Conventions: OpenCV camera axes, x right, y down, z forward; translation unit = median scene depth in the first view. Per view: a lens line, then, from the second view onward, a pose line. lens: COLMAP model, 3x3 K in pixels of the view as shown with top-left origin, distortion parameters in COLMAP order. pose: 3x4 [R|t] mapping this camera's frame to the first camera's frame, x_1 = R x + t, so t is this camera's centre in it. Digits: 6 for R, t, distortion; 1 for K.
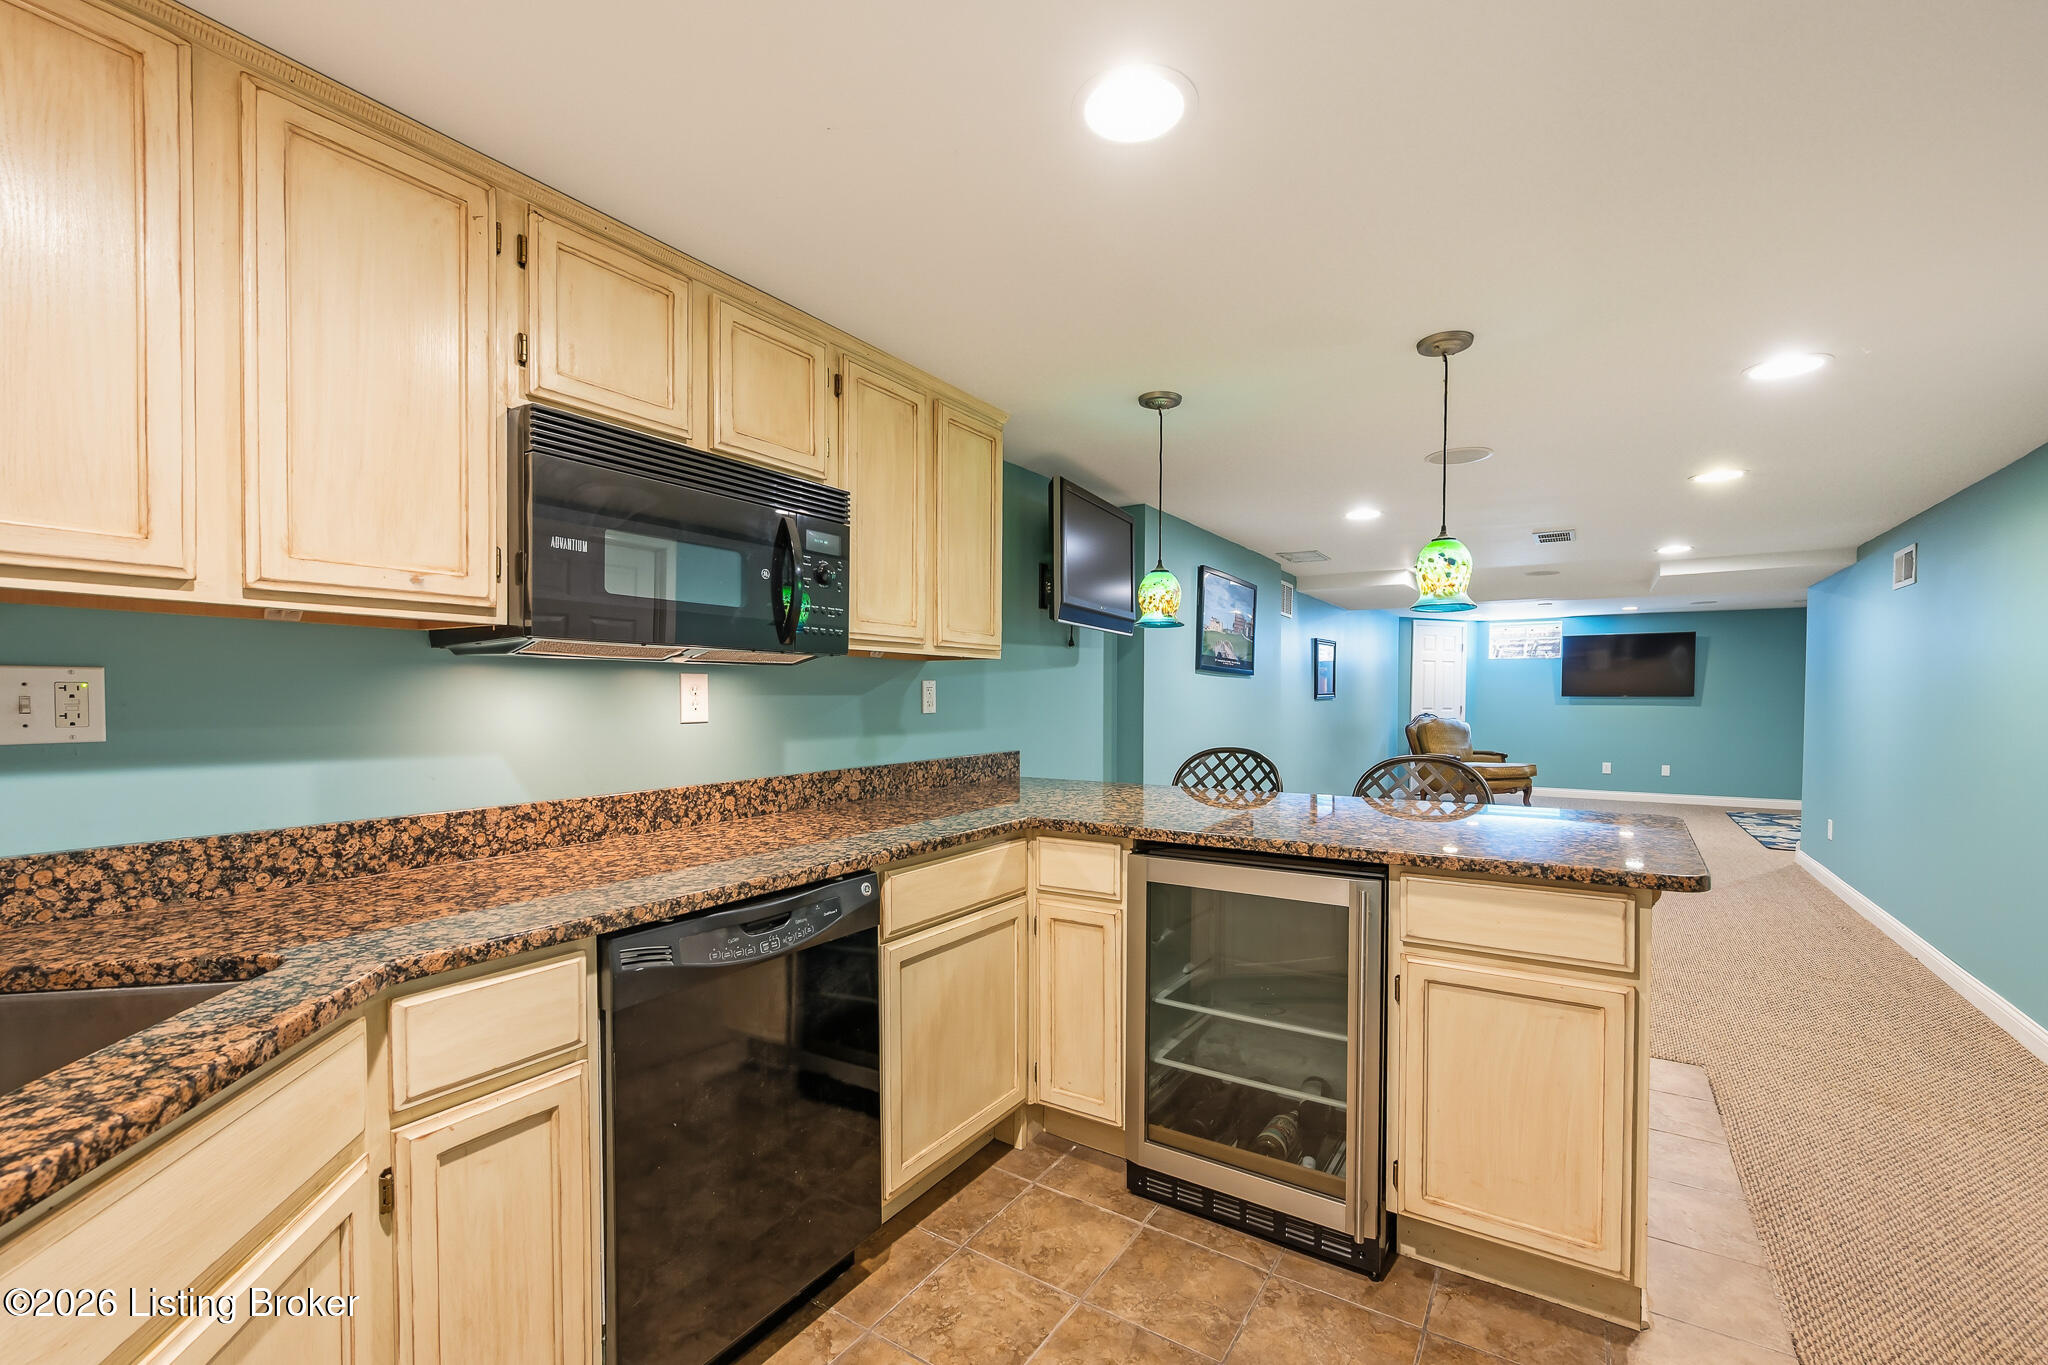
lens RADIAL K [[862.1, 0, 1025.2], [0, 862.1, 700.3], [0, 0, 1]] dist [0.000219, -0.000134]
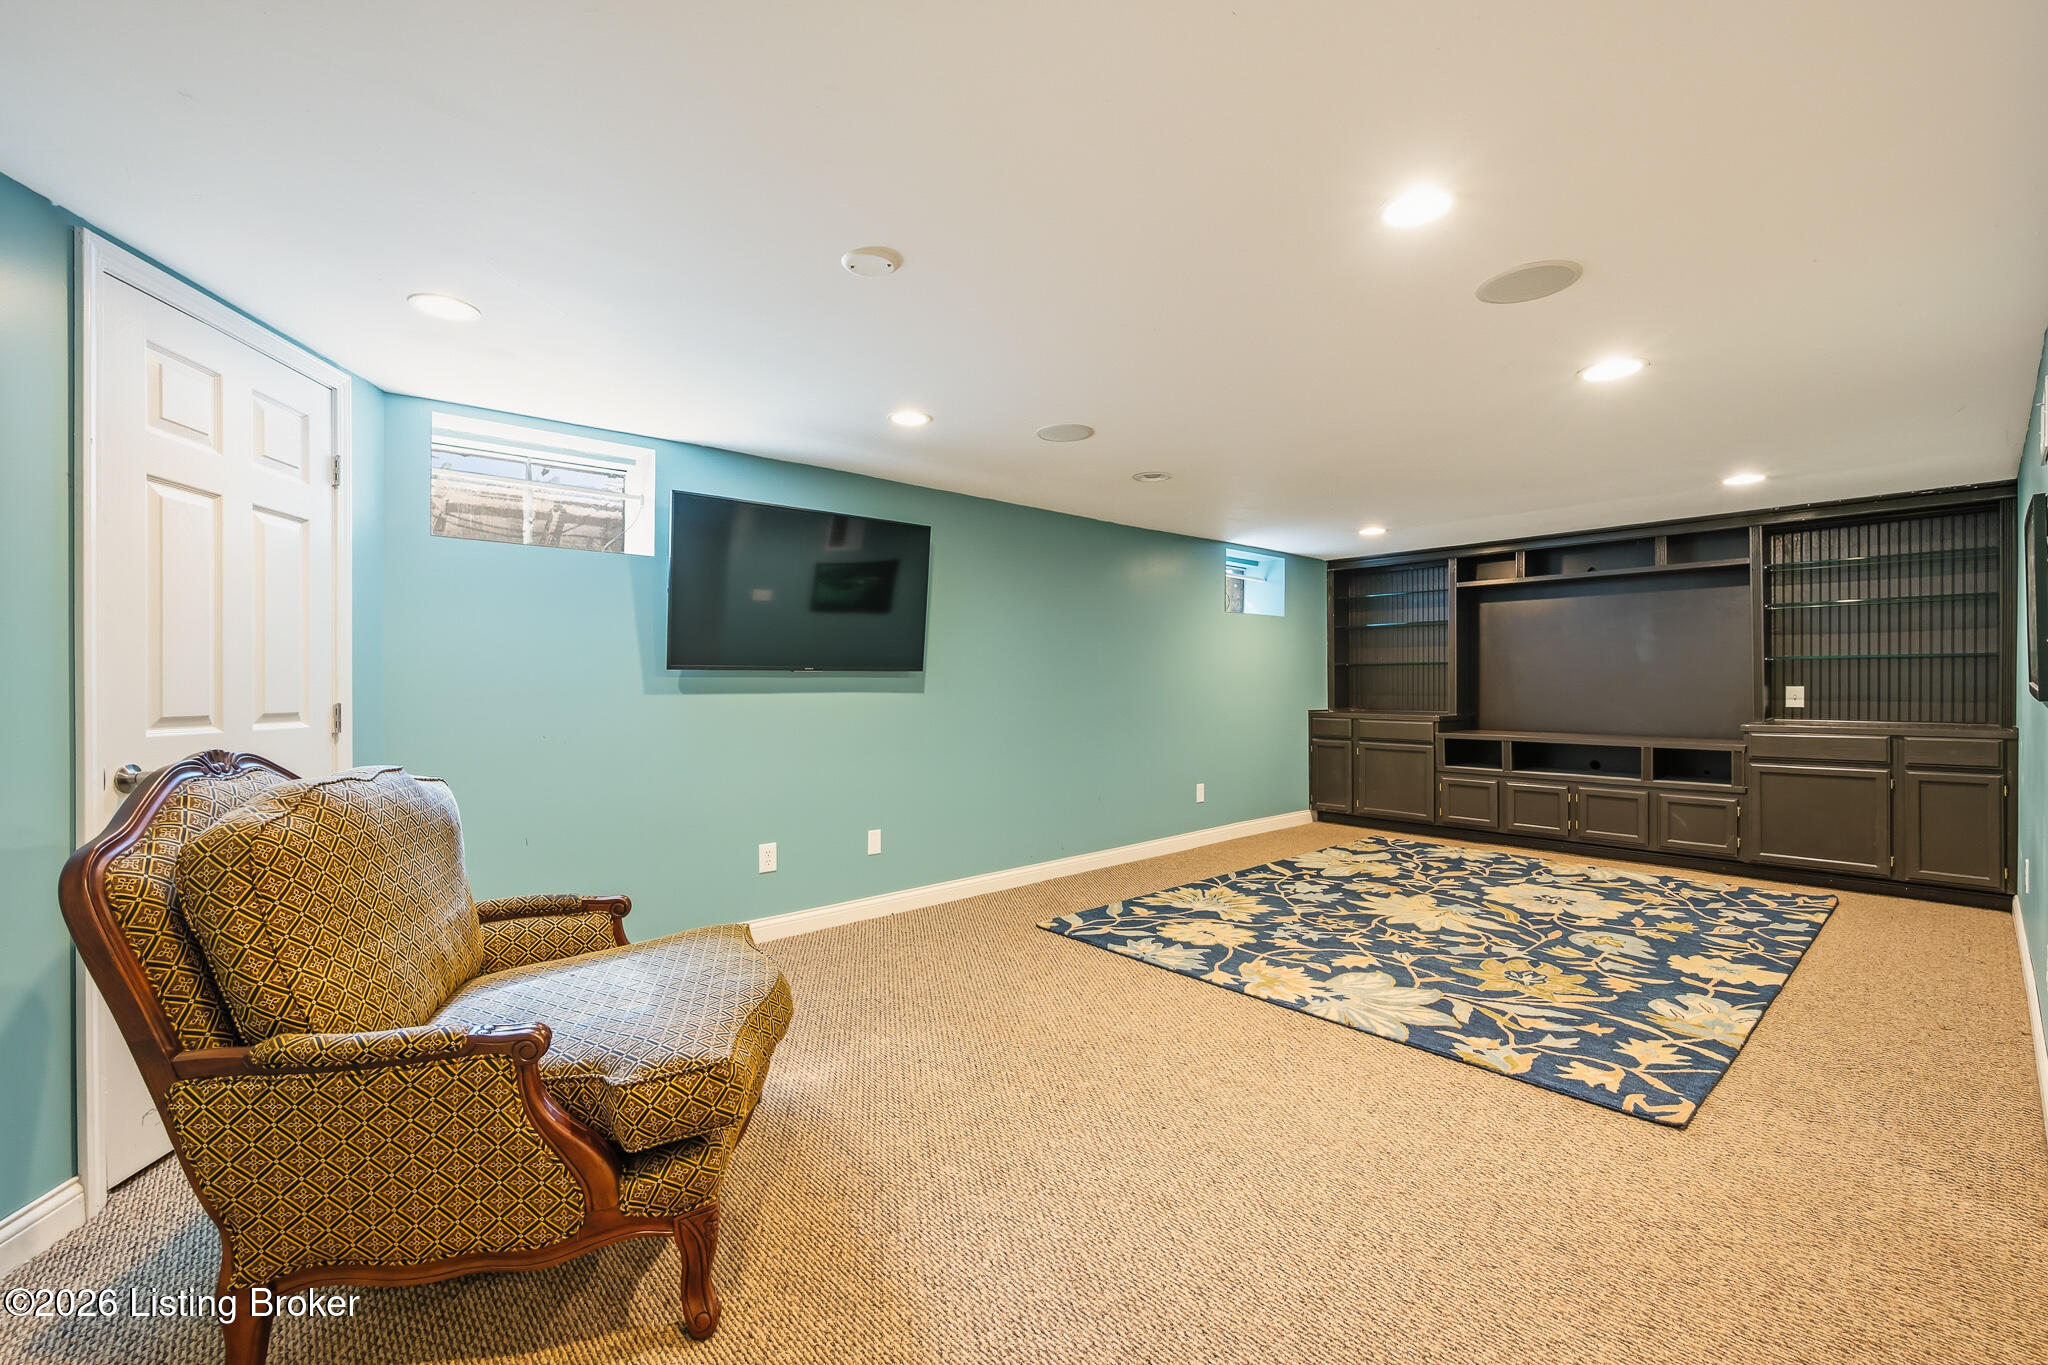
lens RADIAL K [[862.1, 0, 1027.2], [0, 862.1, 685.0], [0, 0, 1]] dist [0.000219, -0.000134]
pose [[0.259450, -0.006422, 0.965735, 0.350213], [0.005641, 0.999971, 0.005134, 0.001307], [-0.965740, 0.004116, 0.259479, 0.818522]]
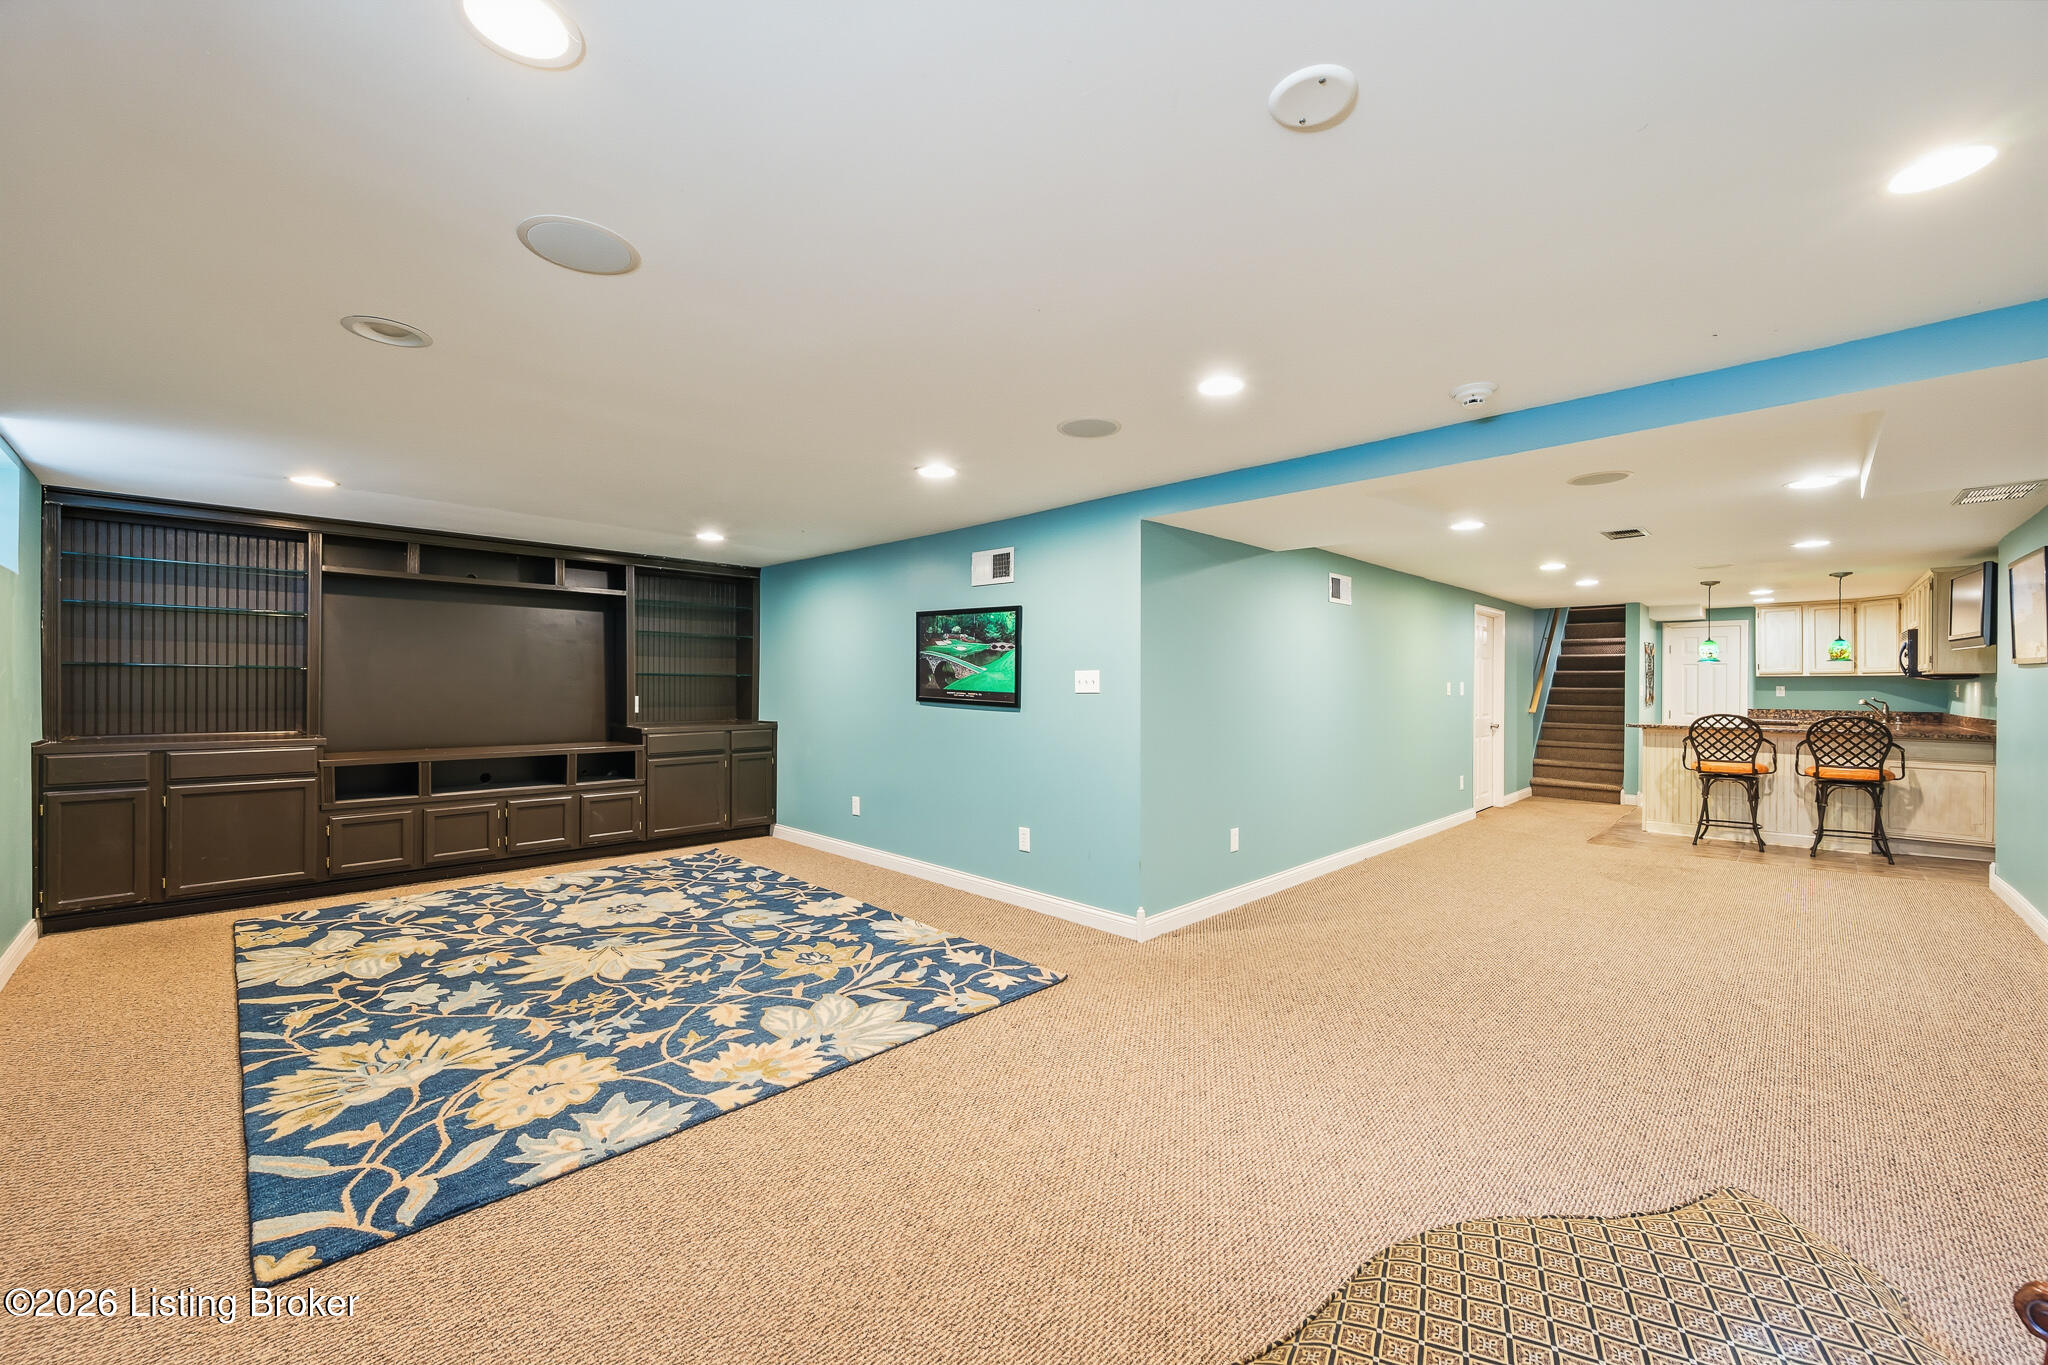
lens RADIAL K [[797.7, 0, 1026.0], [0, 797.7, 687.9], [0, 0, 1]] dist [-0.000437, -0.000144]
pose [[-0.980398, -0.007453, 0.196886, 0.678622], [-0.007044, 0.999971, 0.002777, -0.004576], [-0.196901, 0.001335, -0.980422, 1.162435]]
